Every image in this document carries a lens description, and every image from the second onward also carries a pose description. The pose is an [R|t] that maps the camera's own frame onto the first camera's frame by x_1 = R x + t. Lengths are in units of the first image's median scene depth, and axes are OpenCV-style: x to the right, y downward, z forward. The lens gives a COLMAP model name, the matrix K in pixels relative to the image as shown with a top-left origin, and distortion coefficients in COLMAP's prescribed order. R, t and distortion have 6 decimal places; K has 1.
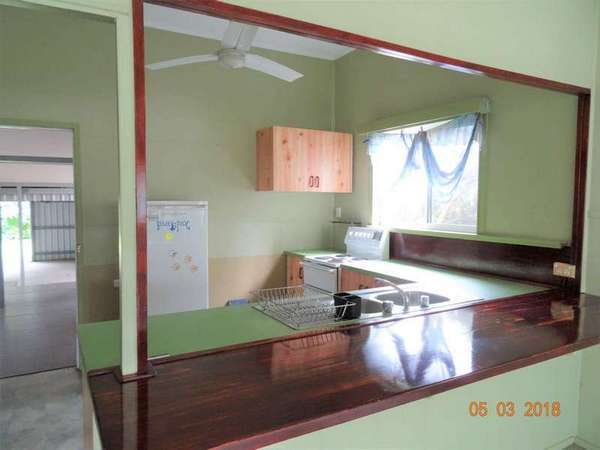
lens RADIAL K [[444.3, 0, 300.0], [0, 444.3, 225.0], [0, 0, 1]] dist [-0.000402, -0.000912]
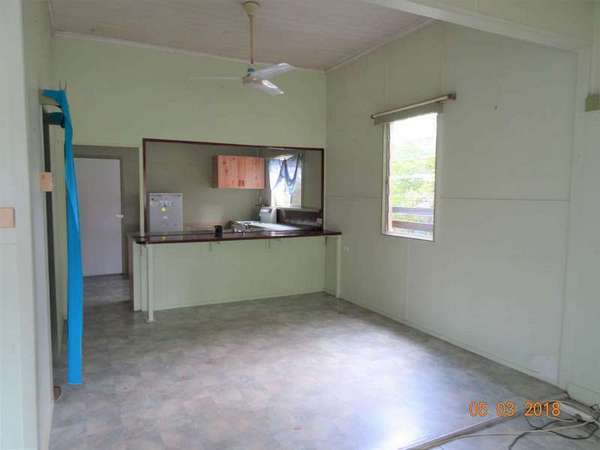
lens RADIAL K [[426.2, 0, 300.0], [0, 426.2, 225.0], [0, 0, 1]] dist [0.002691, 0.000191]
pose [[0.999167, 0.003820, -0.040628, 0.371952], [-0.003243, 0.999893, 0.014255, 0.057178], [0.040678, -0.014111, 0.999073, -0.856086]]
